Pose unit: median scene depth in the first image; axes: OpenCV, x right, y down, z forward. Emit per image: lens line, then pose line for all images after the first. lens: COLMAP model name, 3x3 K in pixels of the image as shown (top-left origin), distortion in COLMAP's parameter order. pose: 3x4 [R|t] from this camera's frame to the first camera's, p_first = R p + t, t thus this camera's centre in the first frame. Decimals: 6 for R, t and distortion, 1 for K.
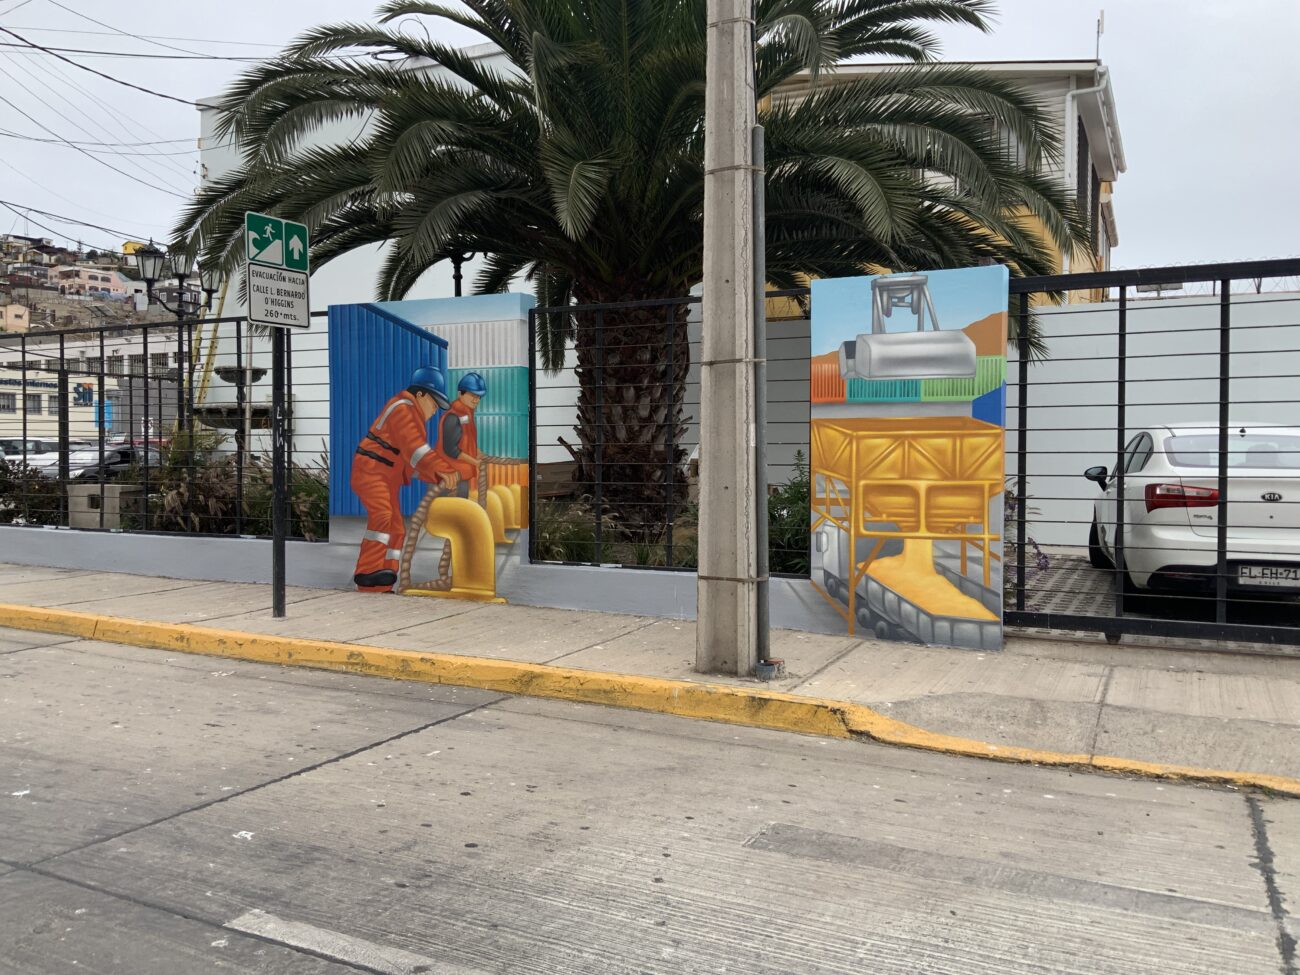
lens RADIAL K [[1071.9, 0, 650.0], [0, 1071.9, 487.5], [0, 0, 1]] dist [0.121273, -0.262648]
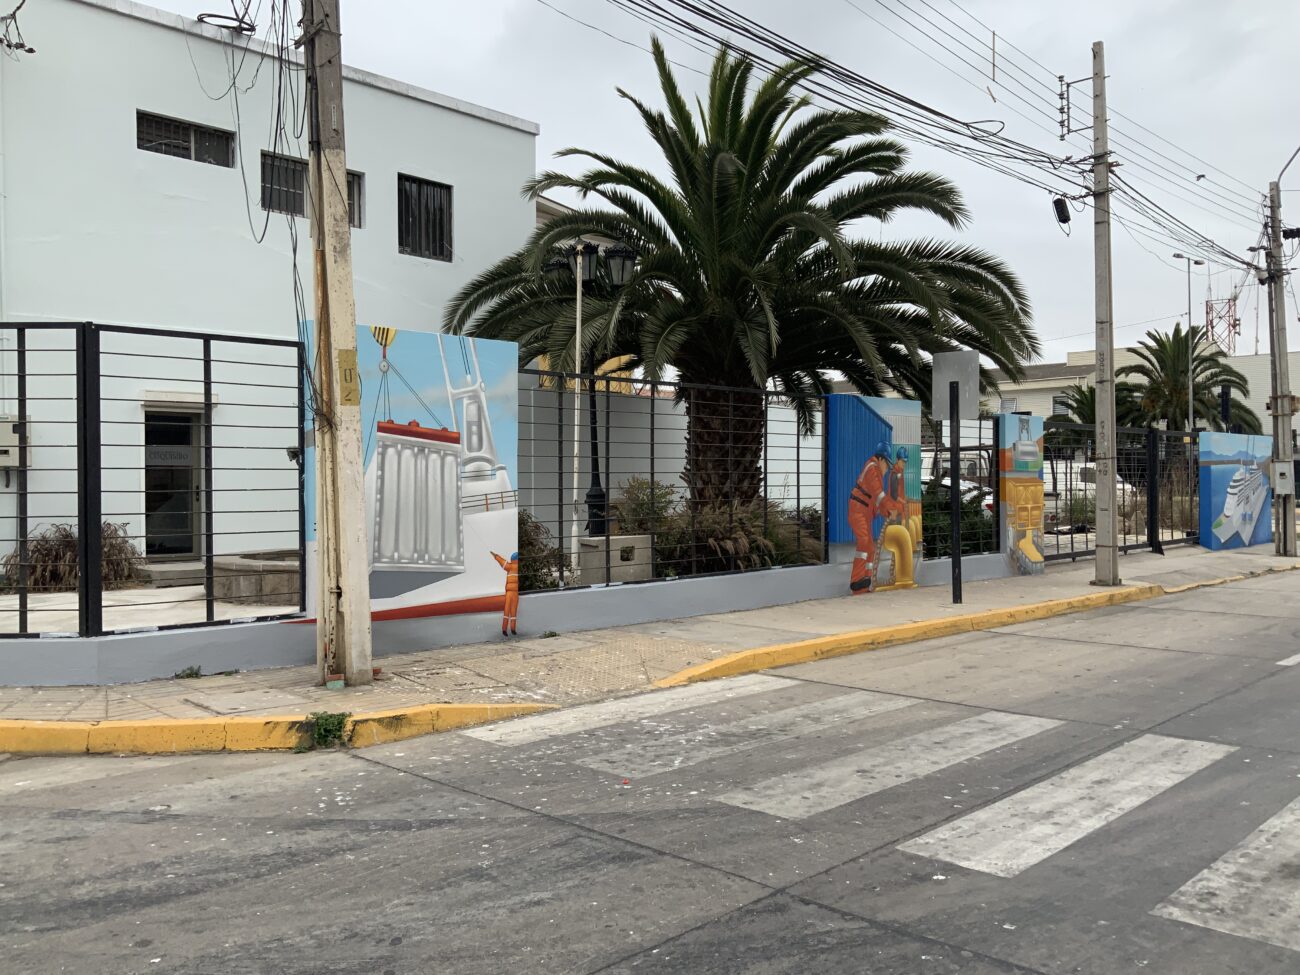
lens RADIAL K [[1071.9, 0, 650.0], [0, 1071.9, 487.5], [0, 0, 1]] dist [0.121273, -0.262648]
pose [[0.292473, -0.016926, 0.956124, -1.787914], [0.025267, 0.999631, 0.009967, -0.070186], [-0.955940, 0.021243, 0.292793, 0.872823]]
